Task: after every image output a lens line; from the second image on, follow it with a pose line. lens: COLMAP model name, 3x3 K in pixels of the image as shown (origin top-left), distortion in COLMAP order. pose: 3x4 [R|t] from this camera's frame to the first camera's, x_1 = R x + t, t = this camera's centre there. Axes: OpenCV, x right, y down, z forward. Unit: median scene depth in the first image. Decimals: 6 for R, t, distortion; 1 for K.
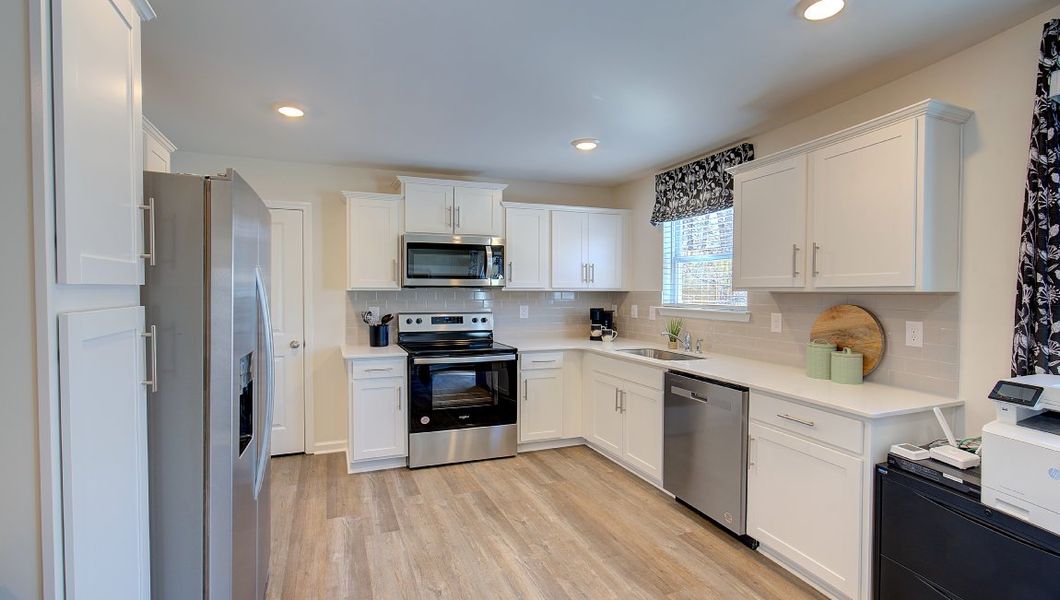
lens RADIAL K [[567.5, 0, 530.0], [0, 567.5, 300.0], [0, 0, 1]] dist [-0.027189, 0.000022]
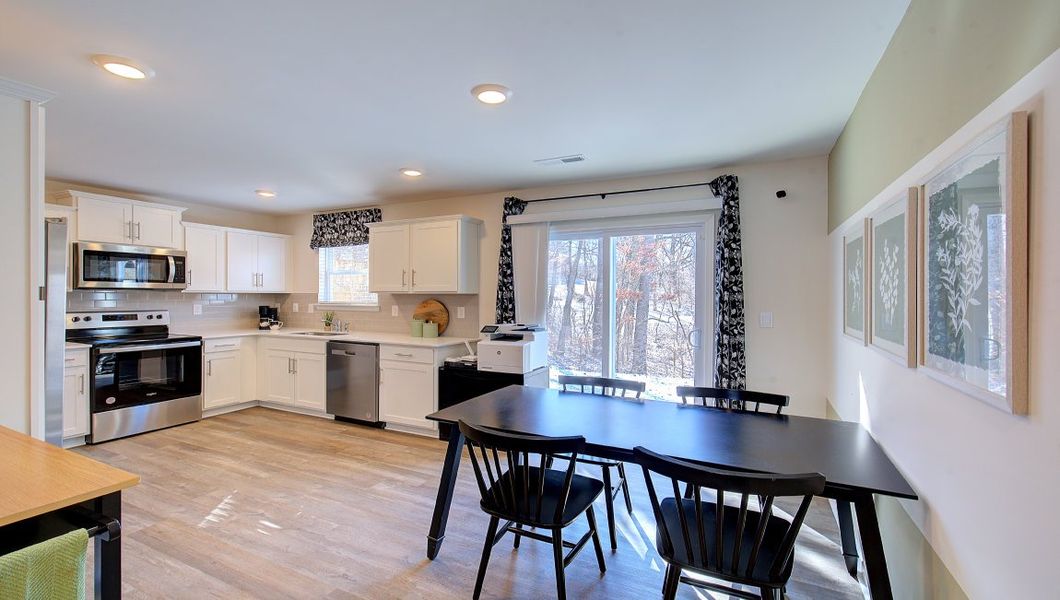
lens RADIAL K [[454.3, 0, 534.2], [0, 454.3, 295.6], [0, 0, 1]] dist [0.002664, -0.000095]
pose [[0.756719, 0.001554, 0.653738, -0.128942], [0.007416, 0.999912, -0.010962, 0.007932], [-0.653698, 0.013144, 0.756642, -0.297303]]
